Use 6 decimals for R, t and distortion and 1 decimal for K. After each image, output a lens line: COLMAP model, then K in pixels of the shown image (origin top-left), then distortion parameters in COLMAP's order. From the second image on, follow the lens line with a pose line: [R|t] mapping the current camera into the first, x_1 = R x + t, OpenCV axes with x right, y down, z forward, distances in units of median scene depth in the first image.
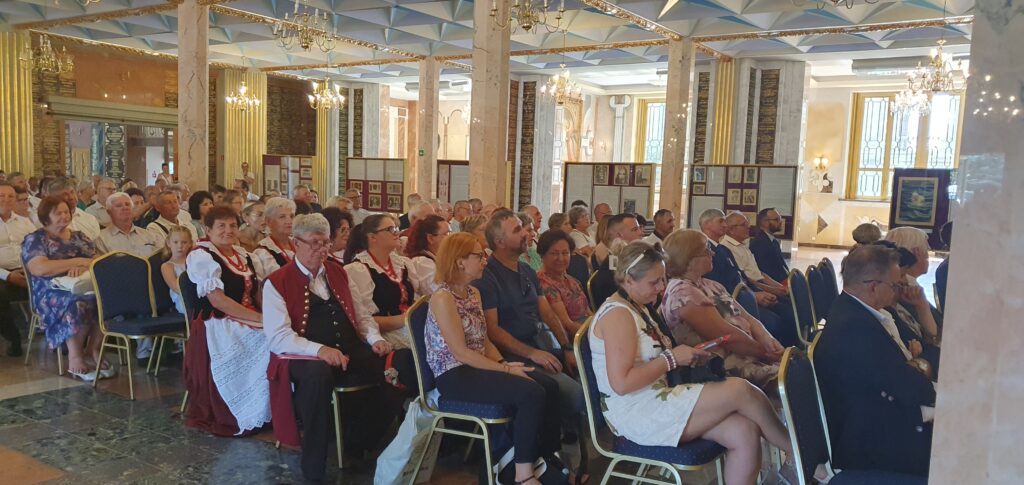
lens RADIAL K [[817.3, 0, 500.6], [0, 817.3, 267.8], [0, 0, 1]] dist [0.041447, -0.035172]
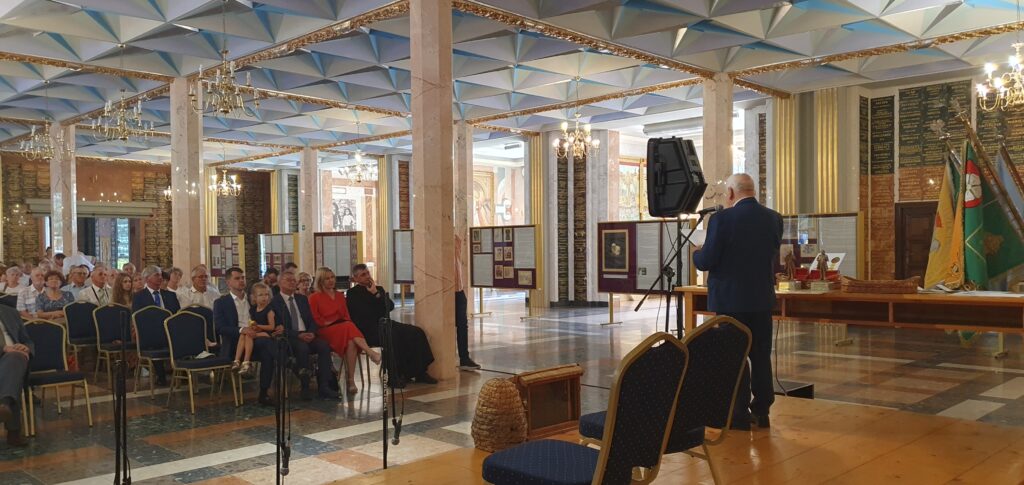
lens RADIAL K [[817.3, 0, 500.6], [0, 817.3, 267.8], [0, 0, 1]] dist [0.041447, -0.035172]
pose [[0.982844, -0.043198, -0.179307, 0.378152], [0.028364, 0.996021, -0.084484, 0.022801], [0.182243, 0.077949, 0.980159, -0.092315]]
